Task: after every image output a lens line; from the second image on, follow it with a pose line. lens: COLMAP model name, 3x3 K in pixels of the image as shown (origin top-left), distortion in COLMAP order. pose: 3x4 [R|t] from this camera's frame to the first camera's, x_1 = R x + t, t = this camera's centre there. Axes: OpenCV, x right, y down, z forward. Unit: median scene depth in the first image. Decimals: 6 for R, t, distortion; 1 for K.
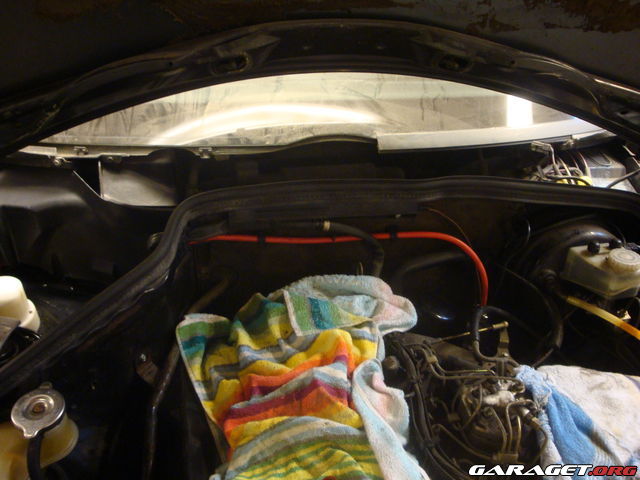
lens RADIAL K [[523.2, 0, 320.0], [0, 523.2, 240.0], [0, 0, 1]] dist [-0.118770, -0.002563]
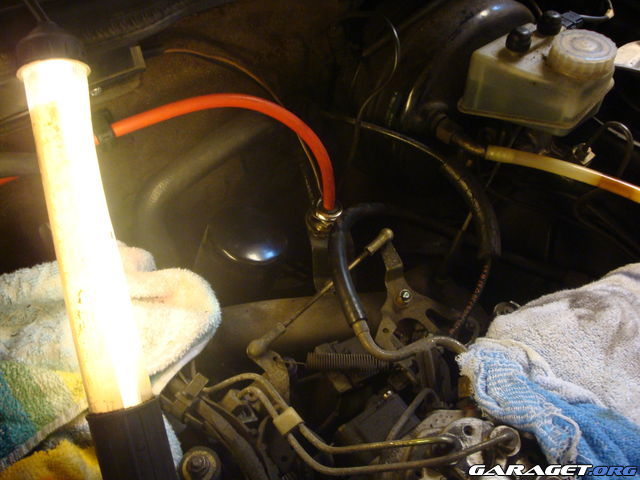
lens RADIAL K [[523.2, 0, 320.0], [0, 523.2, 240.0], [0, 0, 1]] dist [-0.118770, -0.002563]
pose [[0.881391, -0.373327, 0.289443, 0.155732], [0.248197, 0.887315, 0.388678, -0.051904], [-0.401932, -0.270739, 0.874729, 0.594577]]
